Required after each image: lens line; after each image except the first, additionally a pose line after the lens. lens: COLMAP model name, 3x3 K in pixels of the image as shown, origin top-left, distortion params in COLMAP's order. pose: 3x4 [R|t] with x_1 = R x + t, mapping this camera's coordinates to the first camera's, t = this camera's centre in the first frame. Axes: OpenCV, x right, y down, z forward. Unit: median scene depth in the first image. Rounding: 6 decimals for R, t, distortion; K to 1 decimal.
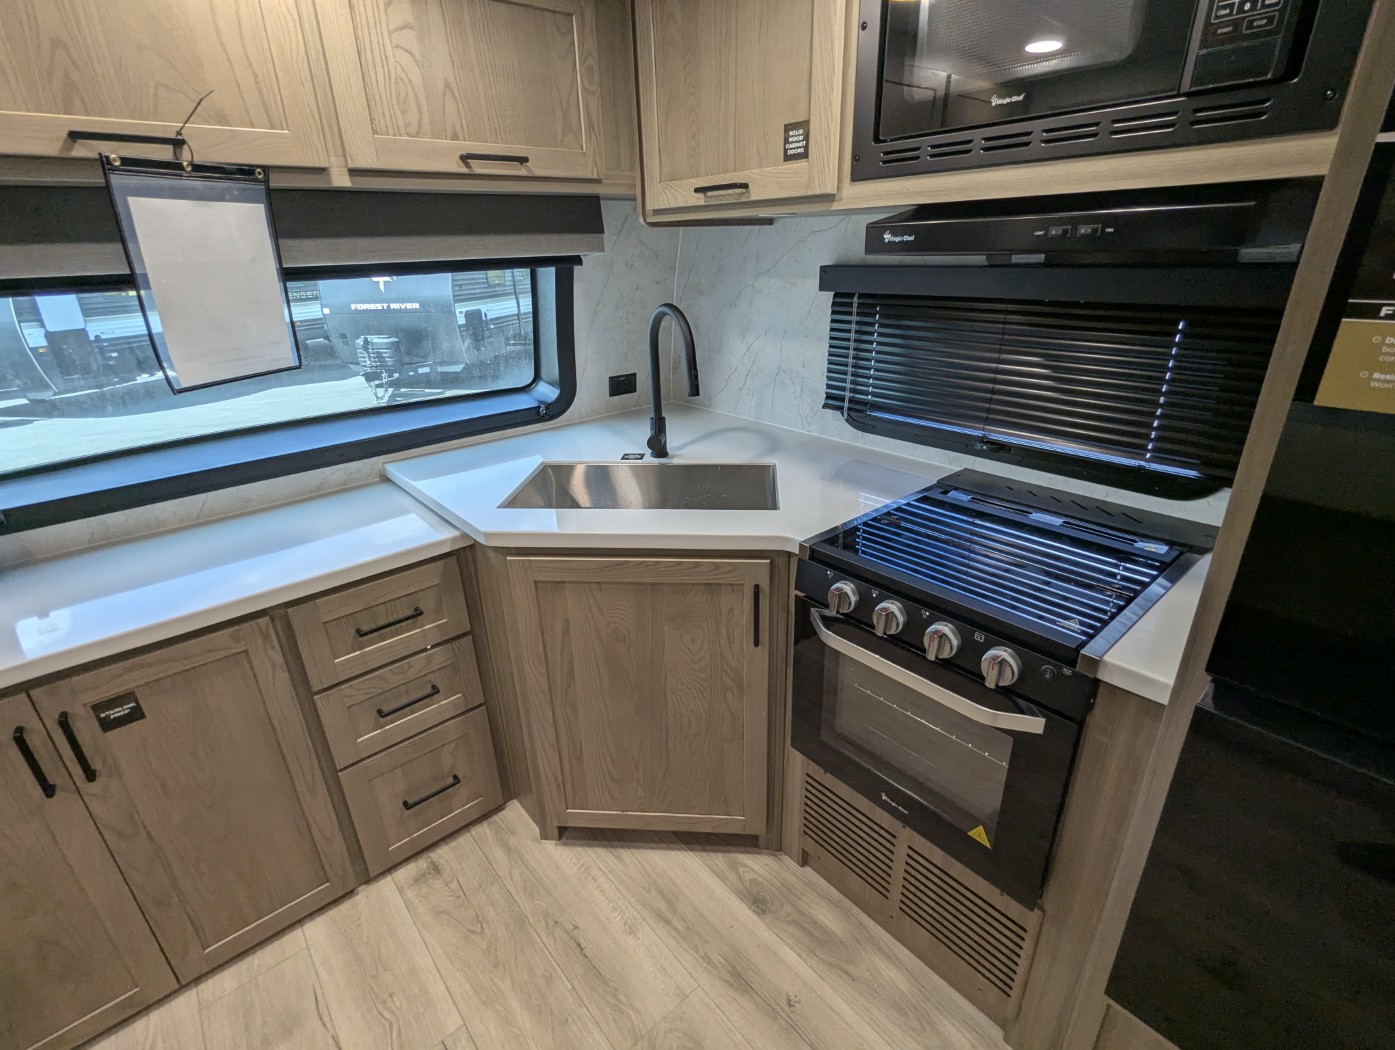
lens RADIAL K [[661.0, 0, 695.3], [0, 661.0, 525.5], [0, 0, 1]] dist [-0.002119, 0.001216]
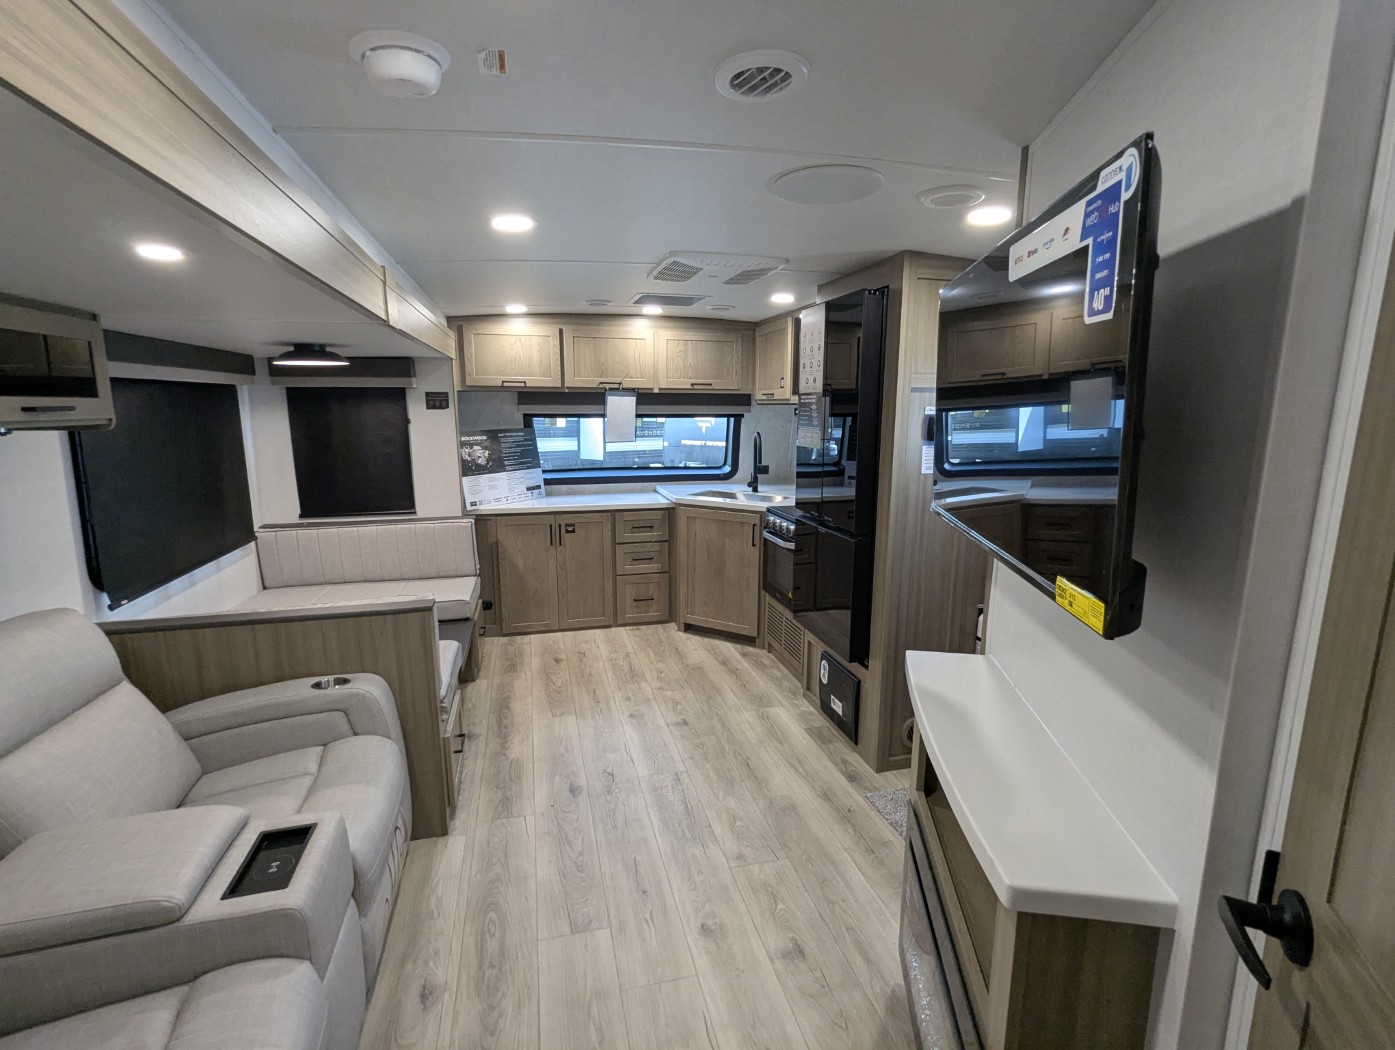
lens RADIAL K [[667.7, 0, 698.0], [0, 667.7, 530.3], [0, 0, 1]] dist [0.000730, 0.000333]
pose [[0.896664, 0.112971, -0.428056, 1.030874], [-0.201214, 0.965251, -0.166744, 0.602983], [0.394344, 0.235644, 0.888237, -1.540281]]
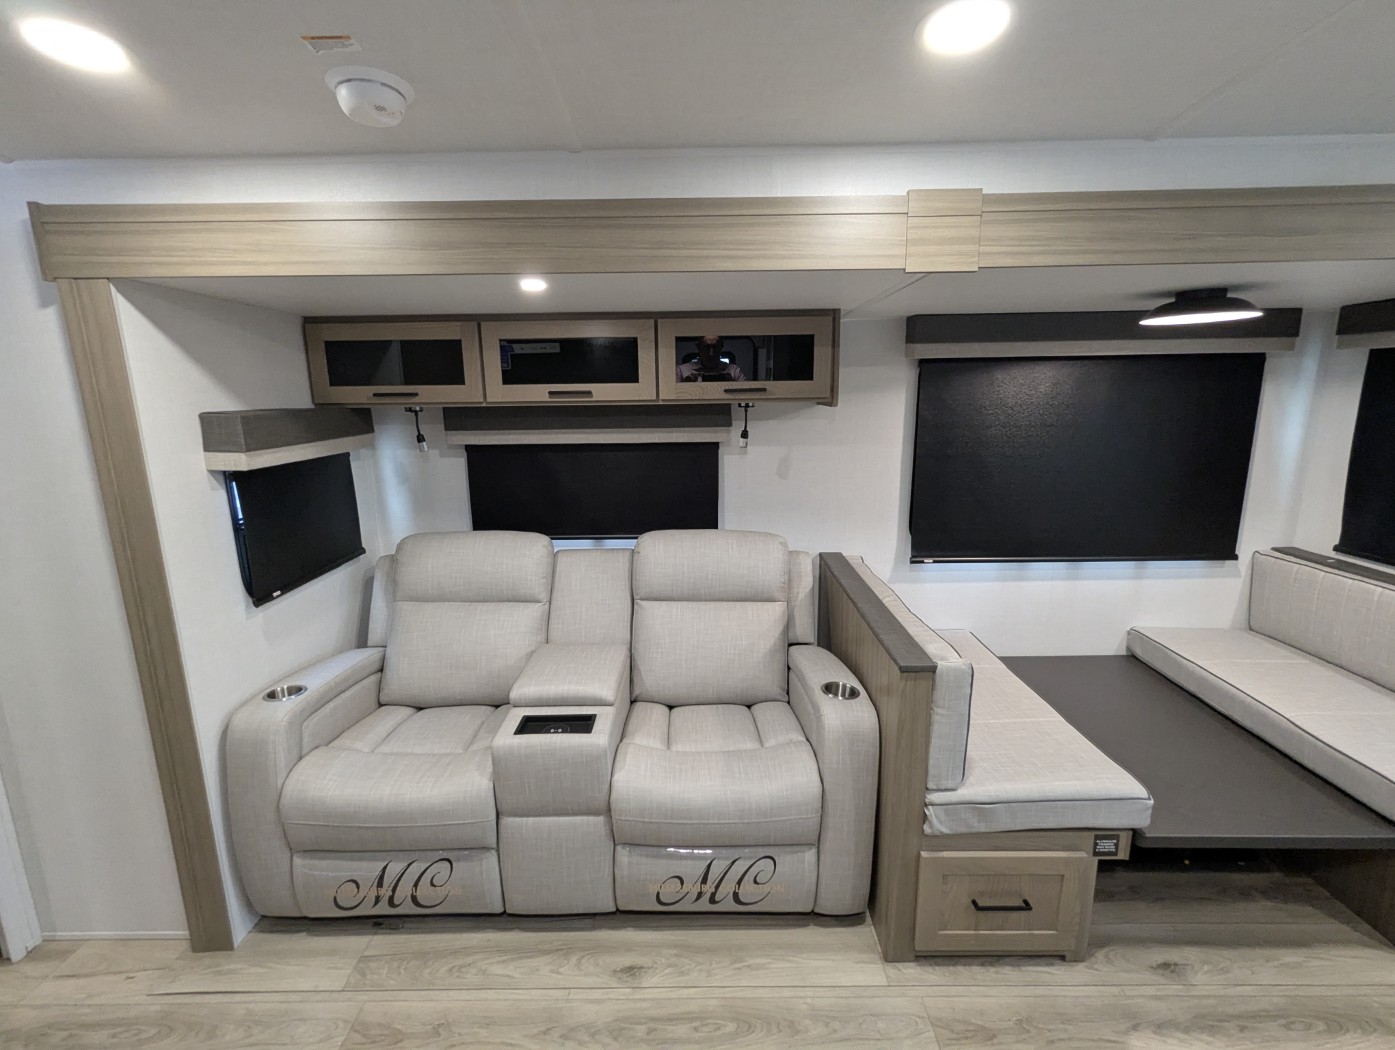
lens RADIAL K [[661.1, 0, 695.3], [0, 661.1, 528.2], [0, 0, 1]] dist [-0.000759, 0.001199]
pose [[-0.655417, 0.197023, -0.729117, 0.829473], [-0.265292, 0.843805, 0.466490, 0.053976], [0.707141, 0.499174, -0.500775, -0.250332]]
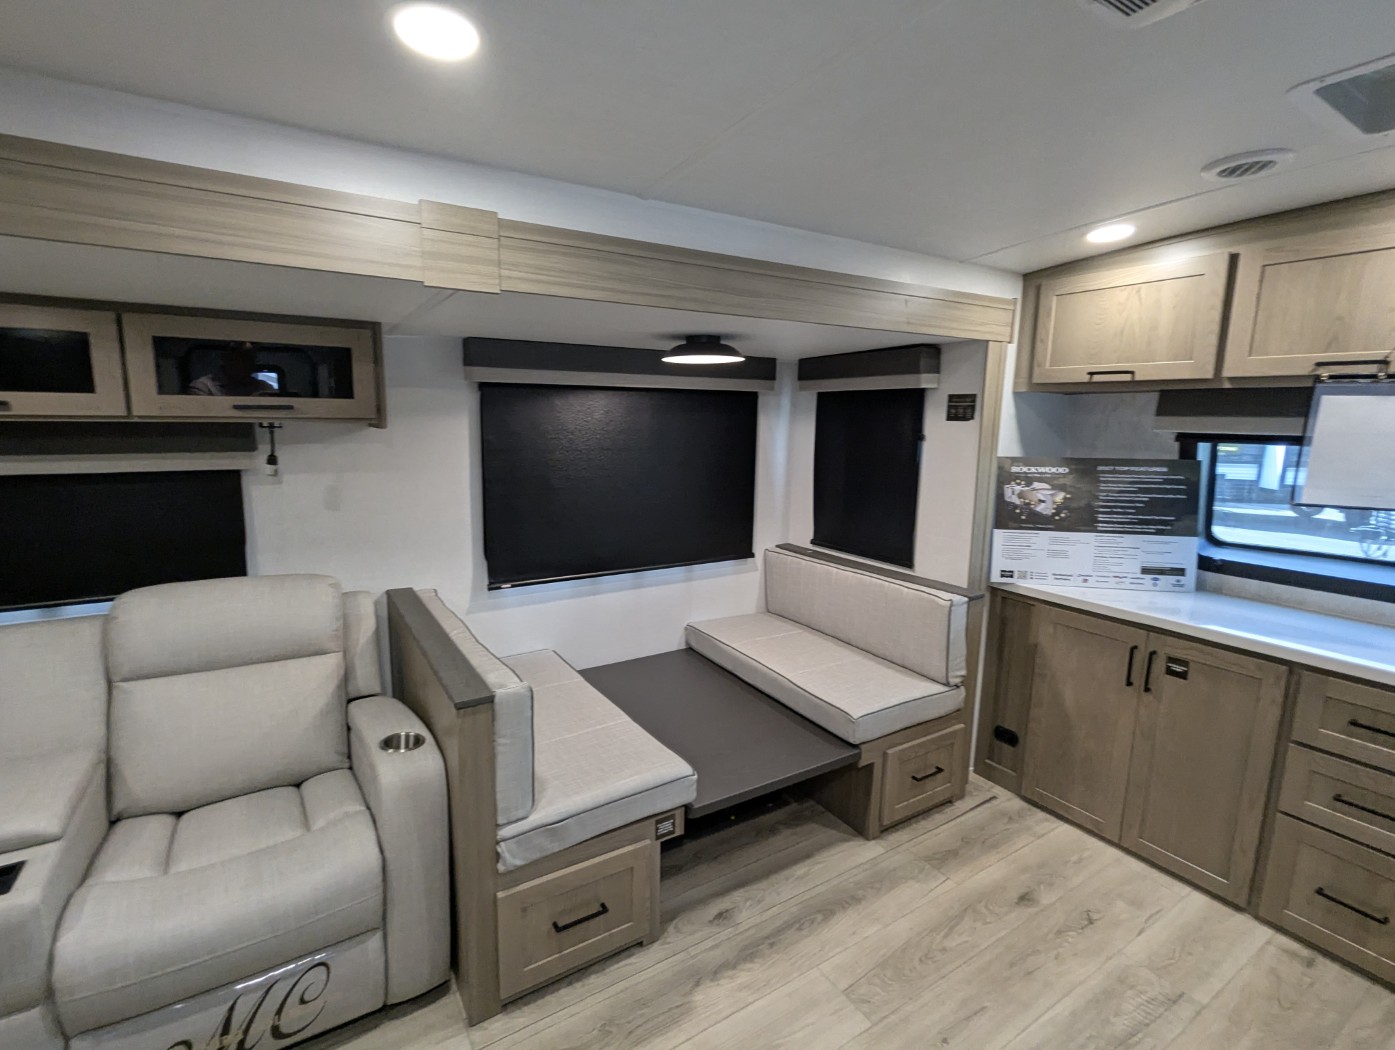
lens RADIAL K [[663.3, 0, 698.3], [0, 663.3, 532.1], [0, 0, 1]] dist [-0.000885, 0.001656]
pose [[-0.143381, 0.200956, -0.969050, 0.743822], [-0.398561, 0.884529, 0.242400, 0.035243], [0.905865, 0.420981, -0.046732, -0.170507]]
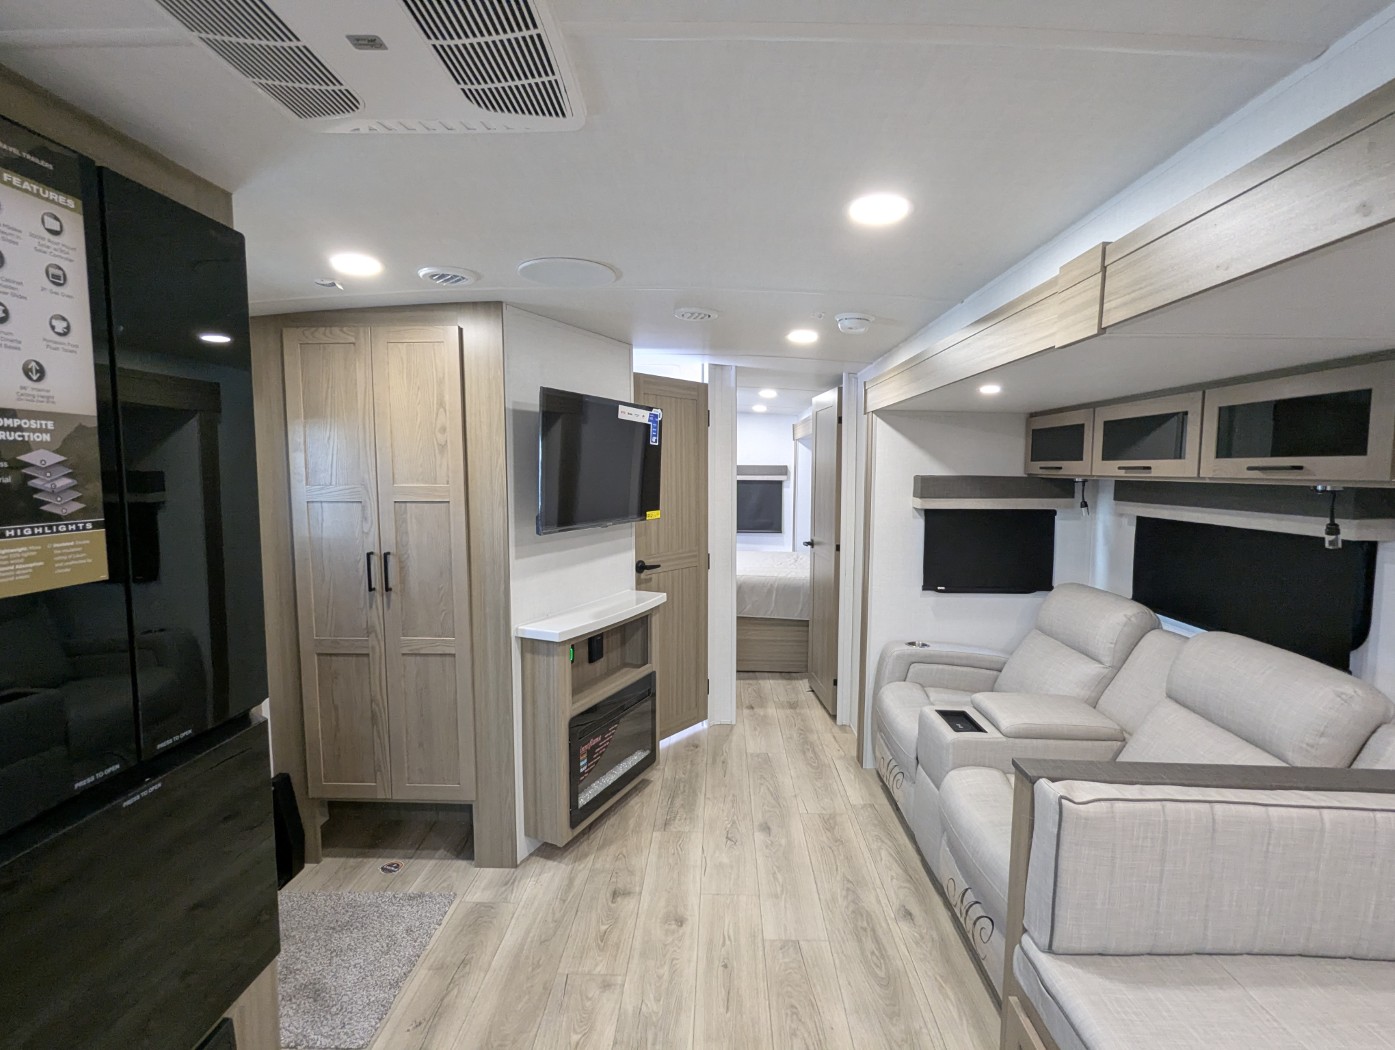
lens RADIAL K [[660.8, 0, 697.5], [0, 660.8, 525.0], [0, 0, 1]] dist [-0.001326, -0.000061]
pose [[-0.737446, -0.029185, 0.674775, -0.403071], [0.283311, 0.893556, 0.348271, -0.138468], [-0.613114, 0.448002, -0.650681, 0.328758]]
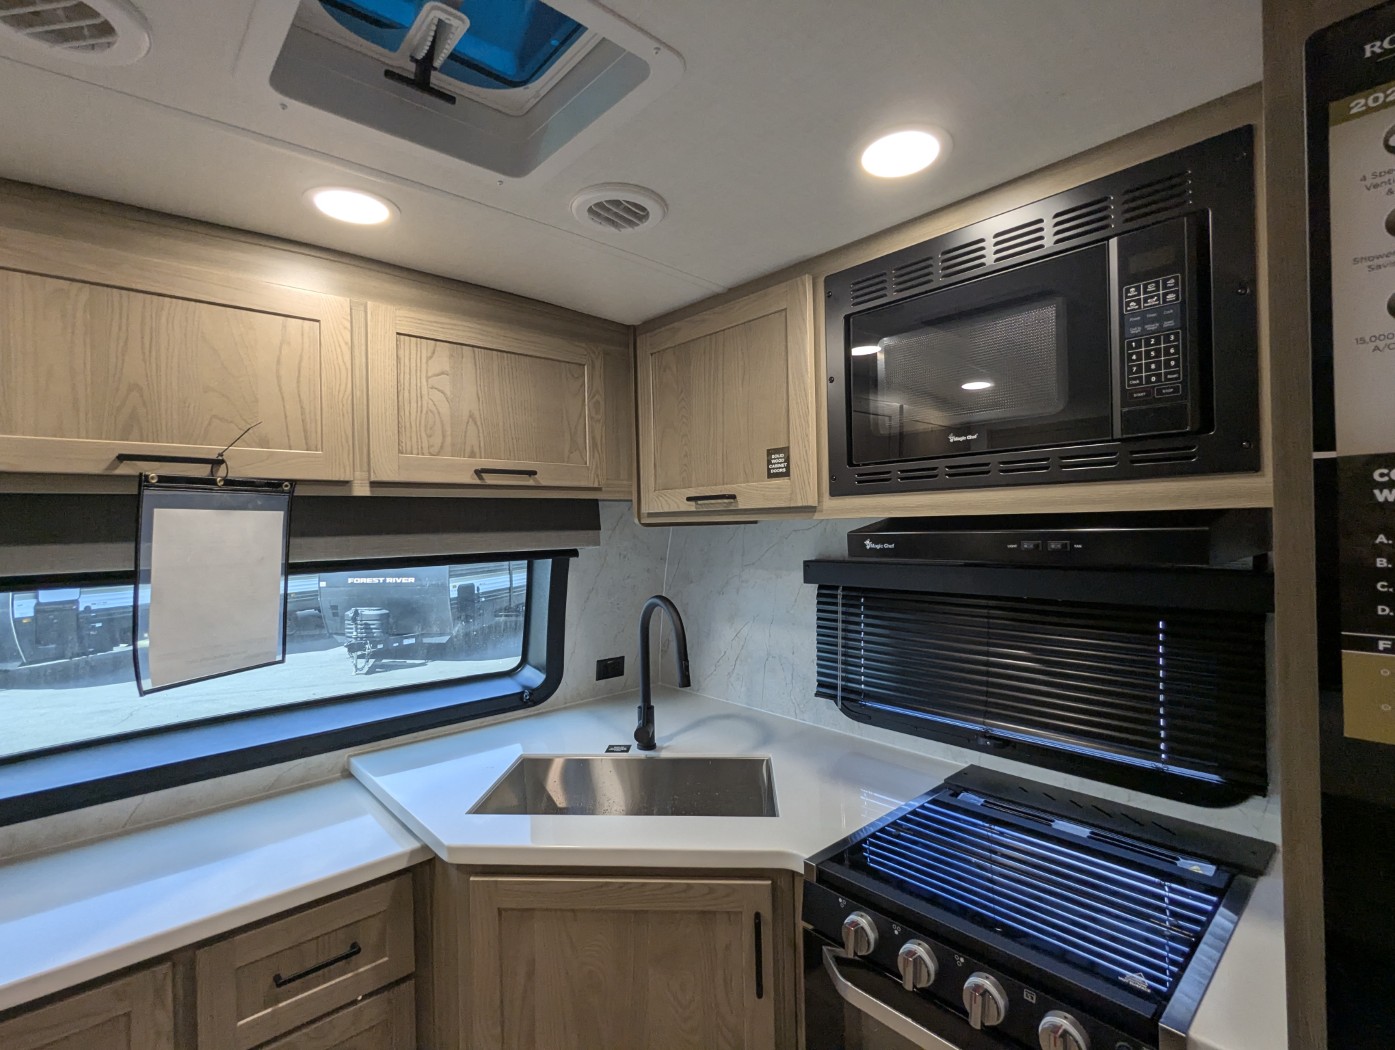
lens RADIAL K [[661.1, 0, 695.3], [0, 661.1, 528.2], [0, 0, 1]] dist [-0.000759, 0.001199]
pose [[0.999722, 0.007548, 0.022351, -0.010335], [0.001686, 0.922155, -0.386817, -0.037017], [-0.023531, 0.386747, 0.921886, 0.009336]]
